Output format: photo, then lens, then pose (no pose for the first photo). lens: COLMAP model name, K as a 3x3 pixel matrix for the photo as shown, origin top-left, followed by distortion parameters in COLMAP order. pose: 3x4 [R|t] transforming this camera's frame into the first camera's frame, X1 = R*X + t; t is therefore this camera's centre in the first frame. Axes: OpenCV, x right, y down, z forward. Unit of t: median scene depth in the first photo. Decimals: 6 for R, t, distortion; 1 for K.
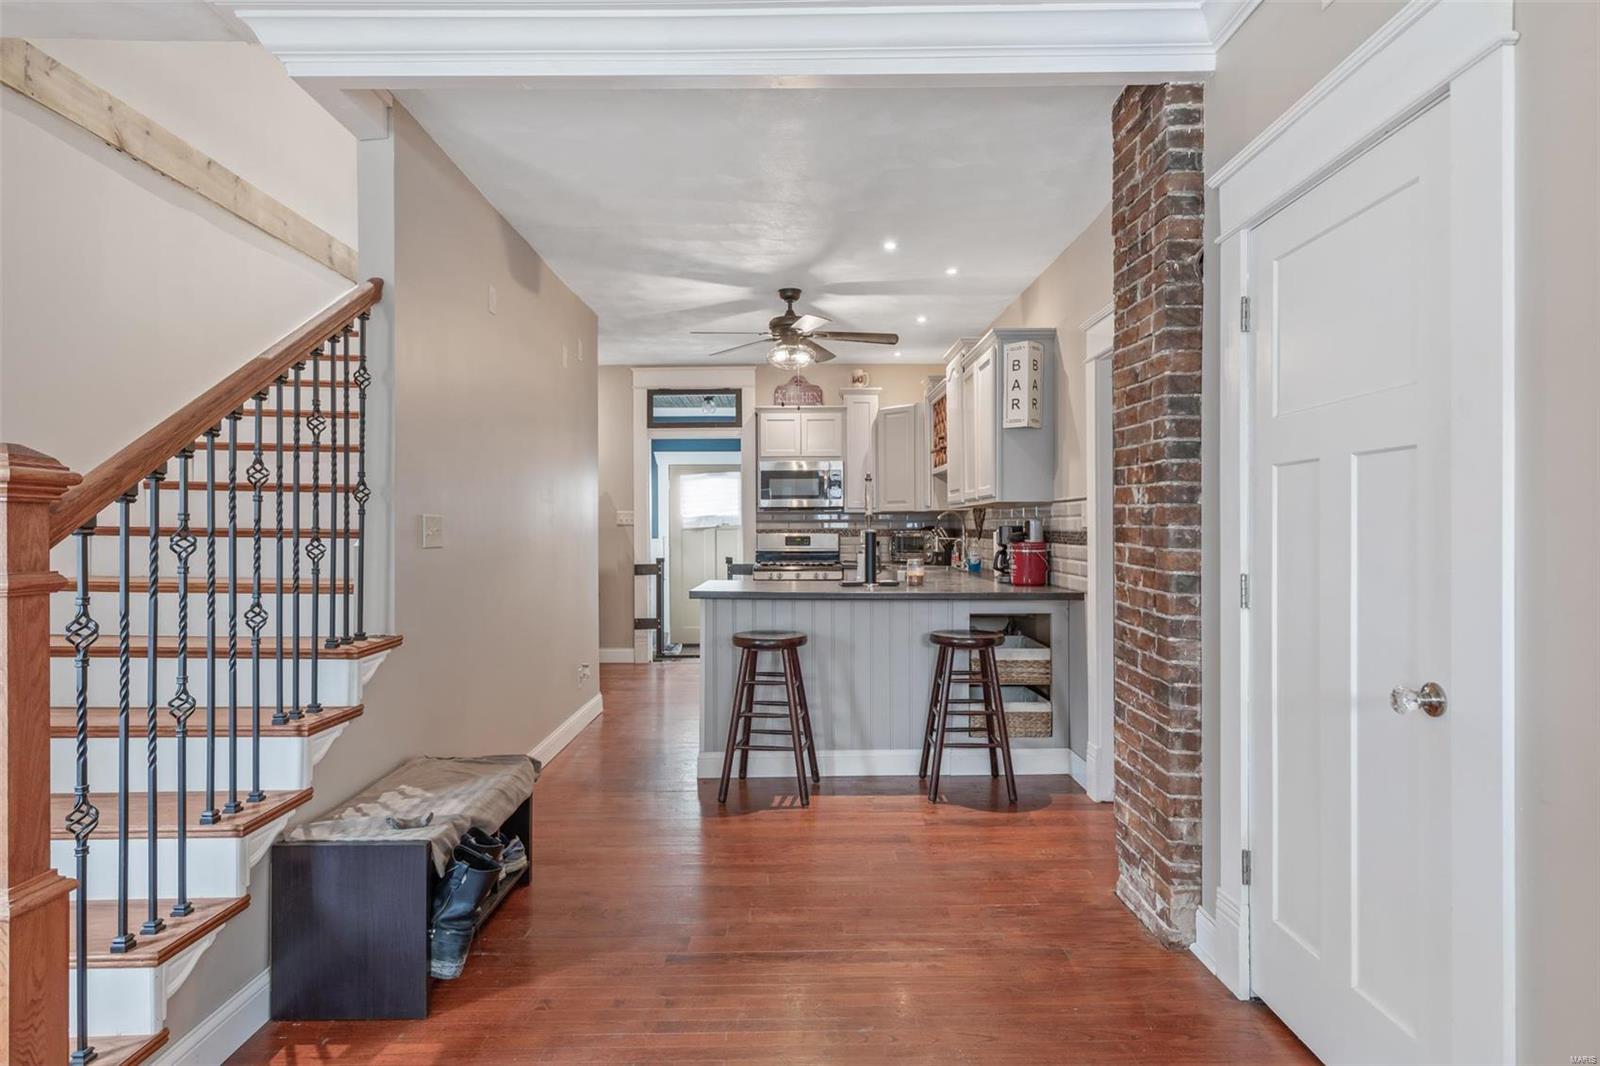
lens RADIAL K [[877.1, 0, 806.0], [0, 877.1, 532.0], [0, 0, 1]] dist [-0.001323, 0.002676]
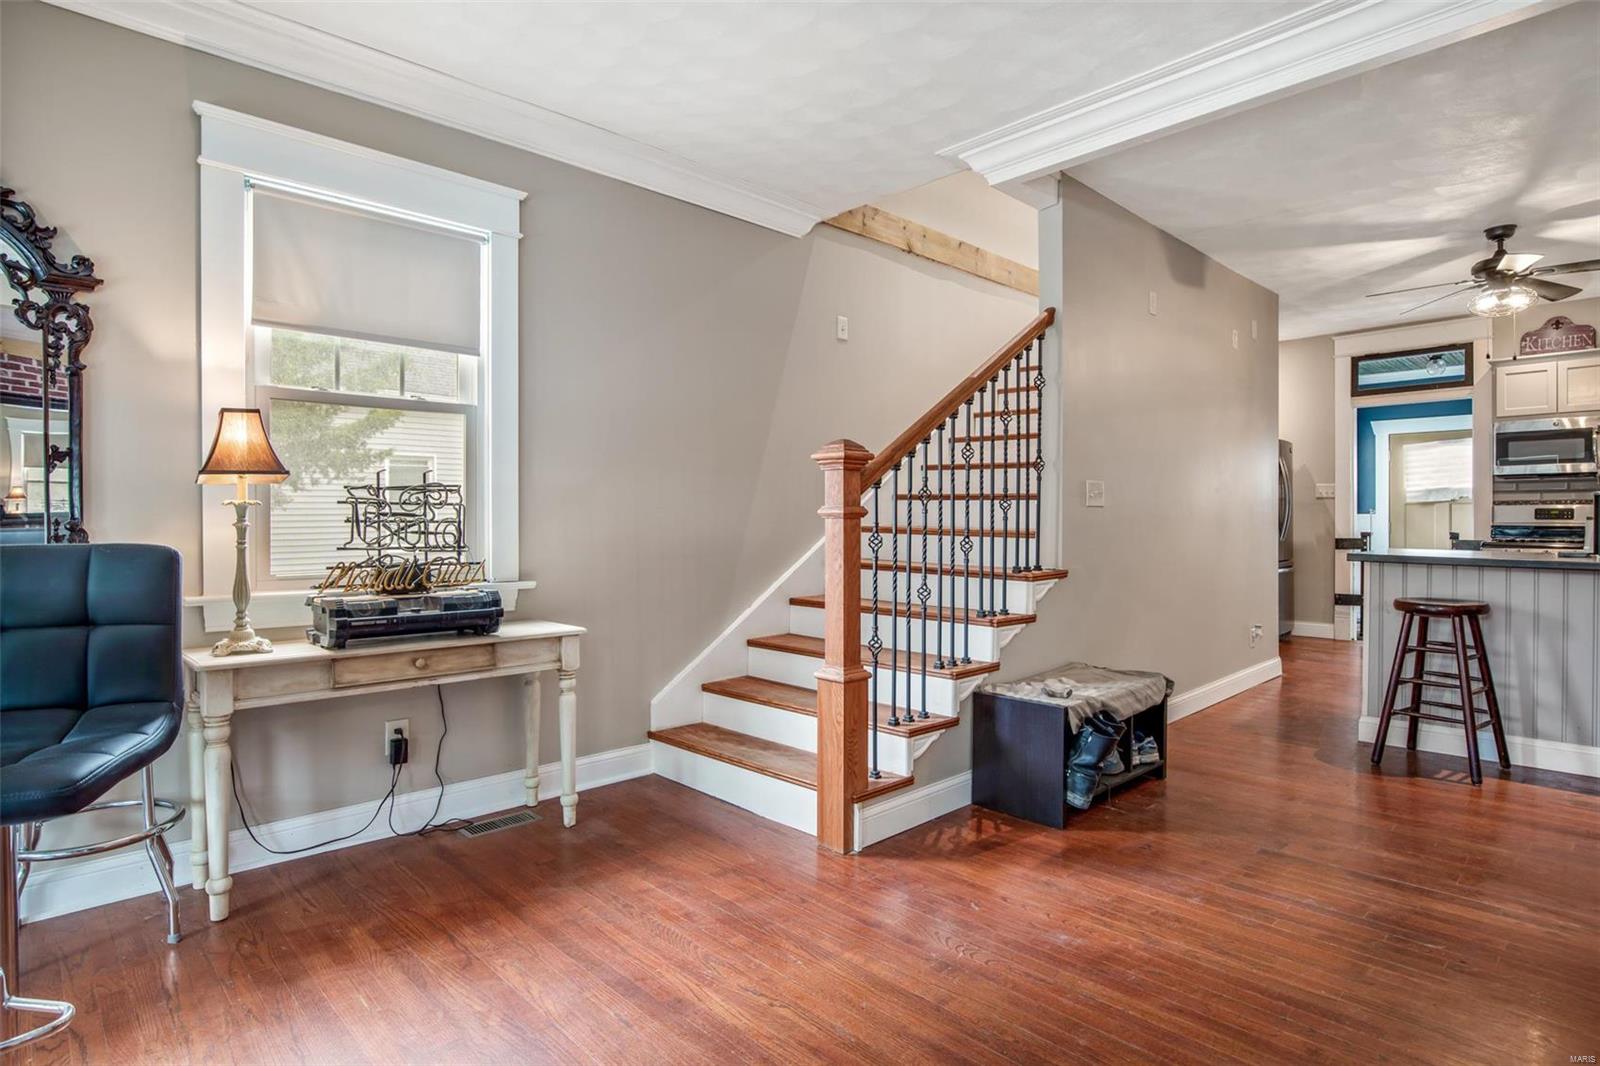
lens RADIAL K [[877.1, 0, 808.7], [0, 877.1, 516.6], [0, 0, 1]] dist [-0.001323, 0.002676]
pose [[0.688755, -0.000258, -0.724994, 0.170349], [-0.003857, 0.999984, -0.004020, 0.030200], [0.724983, 0.005565, 0.688744, -0.150928]]
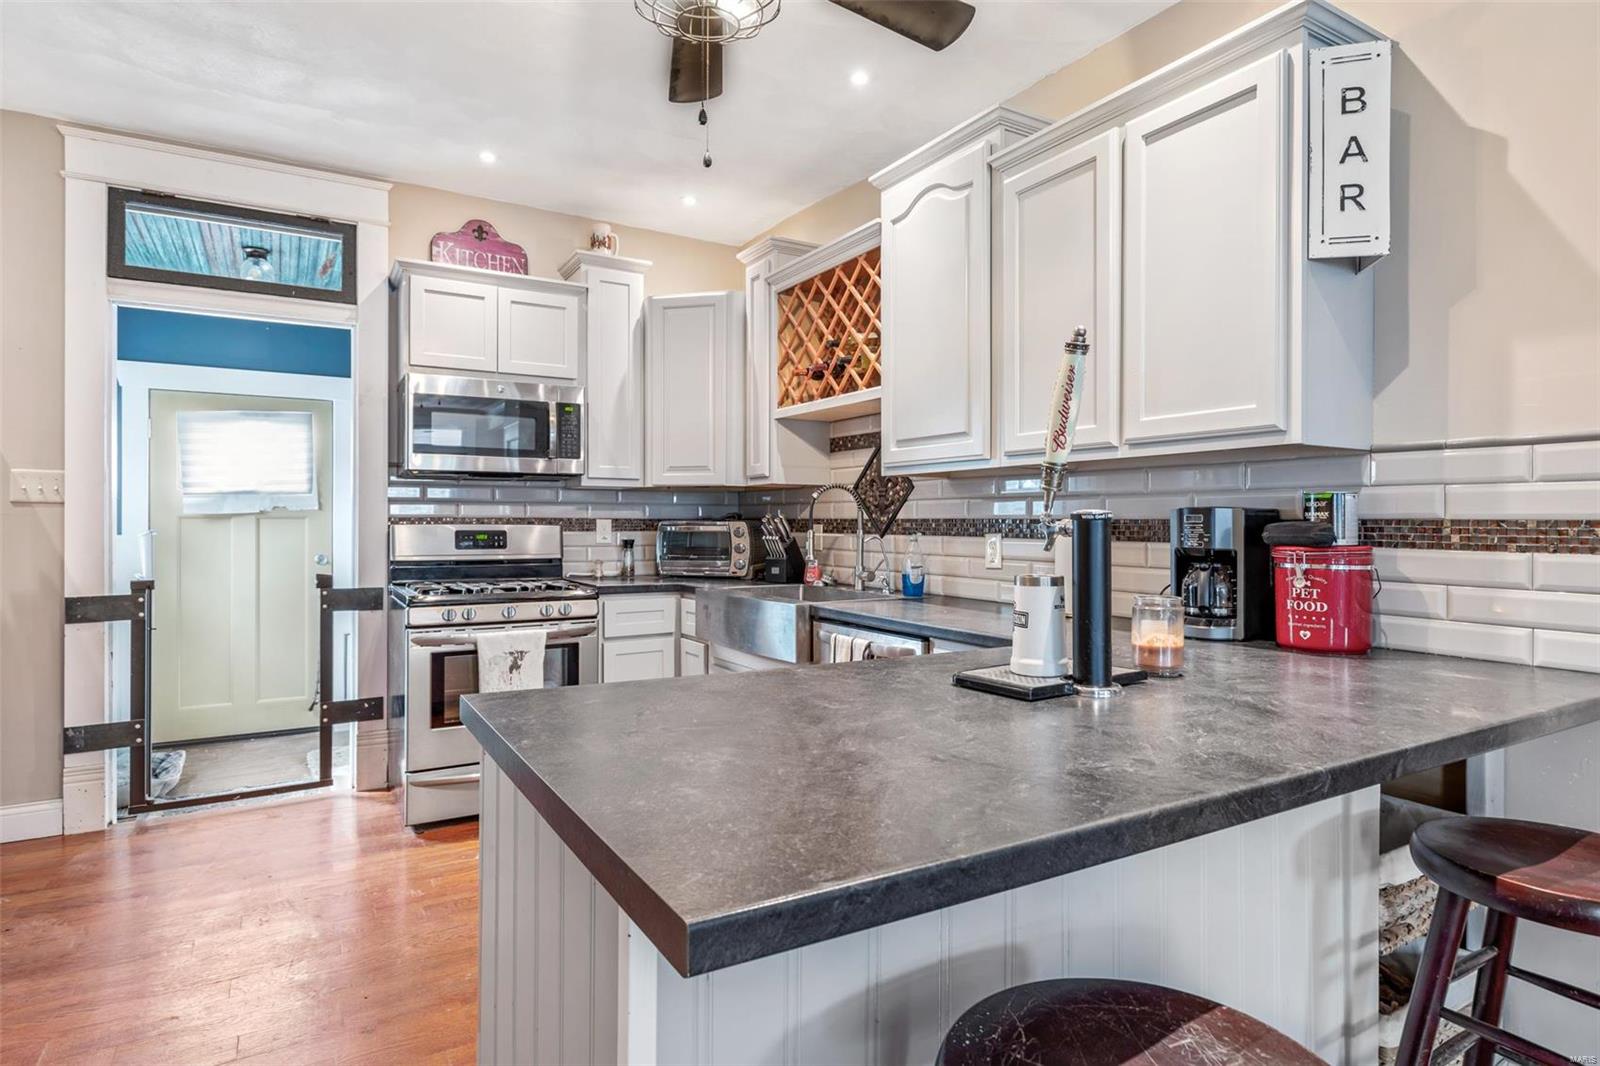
lens RADIAL K [[877.1, 0, 808.9], [0, 877.1, 521.8], [0, 0, 1]] dist [-0.001323, 0.002676]
pose [[0.864171, 0.008657, 0.503123, -0.158393], [-0.005290, 0.999953, -0.008120, 0.004481], [-0.503170, 0.004356, 0.864177, 0.730325]]
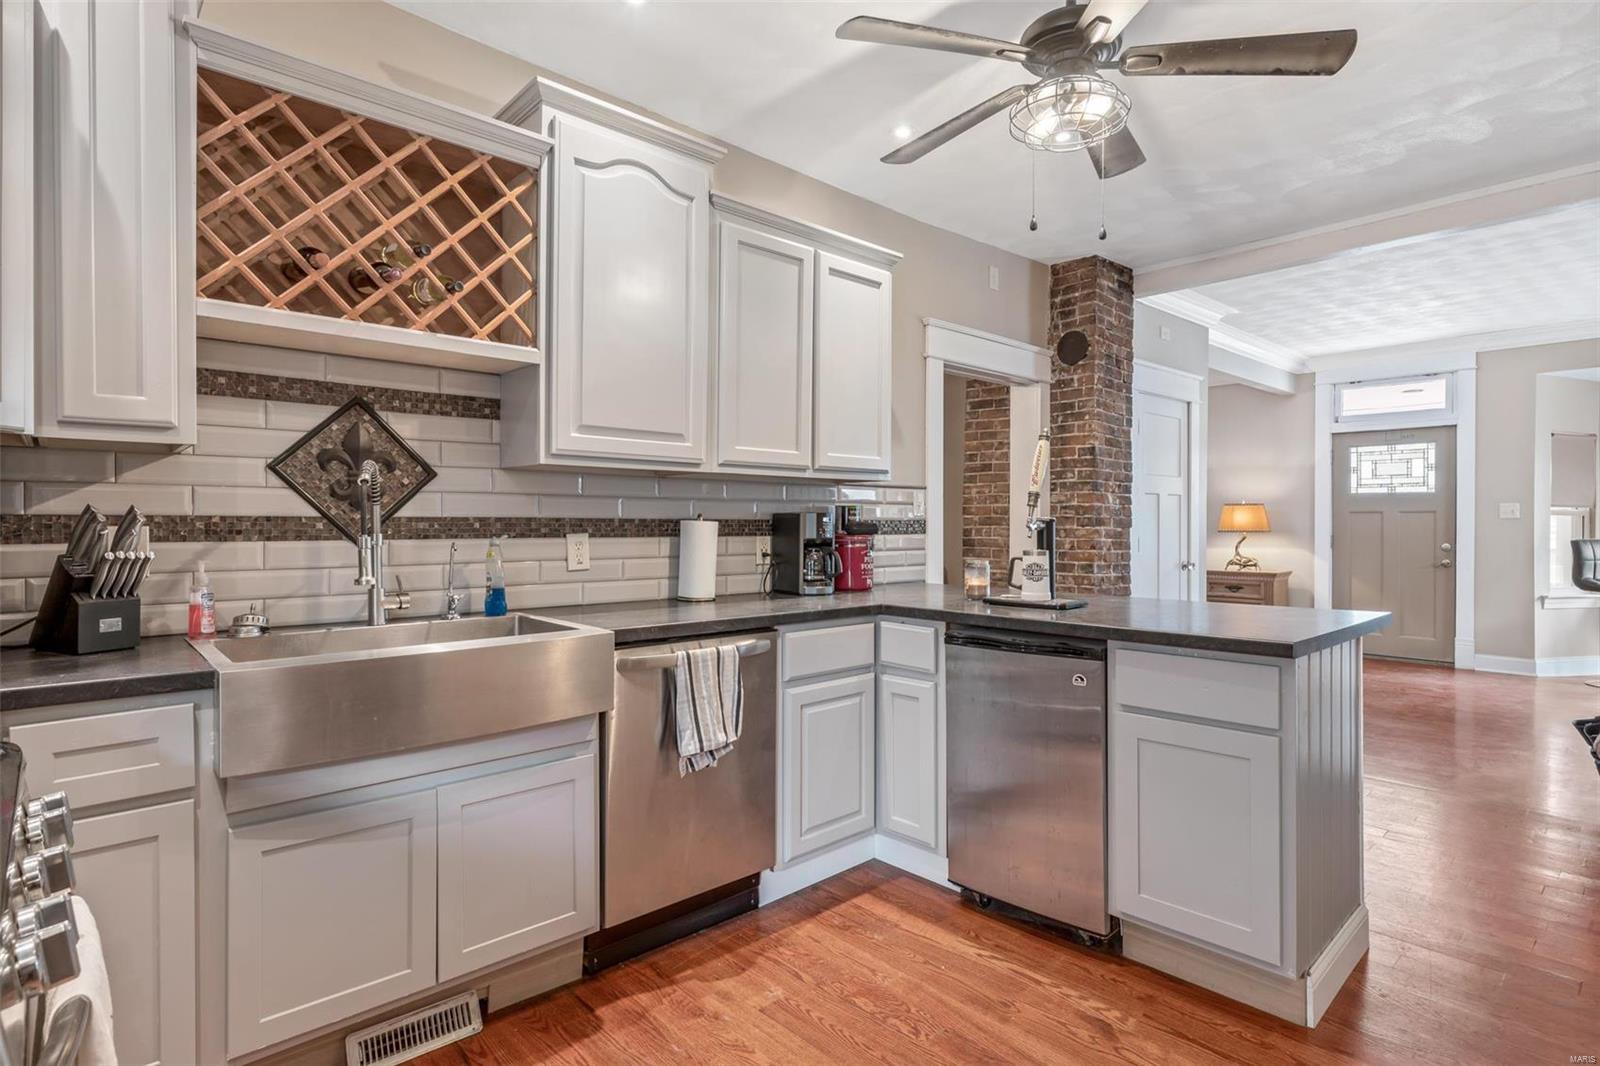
lens RADIAL K [[813.6, 0, 811.8], [0, 813.6, 522.2], [0, 0, 1]] dist [-0.003891, 0.000194]
pose [[-0.670230, 0.004499, 0.742139, -0.267917], [0.006837, 0.999977, 0.000112, -0.000723], [-0.742122, 0.005149, -0.670246, 1.656988]]
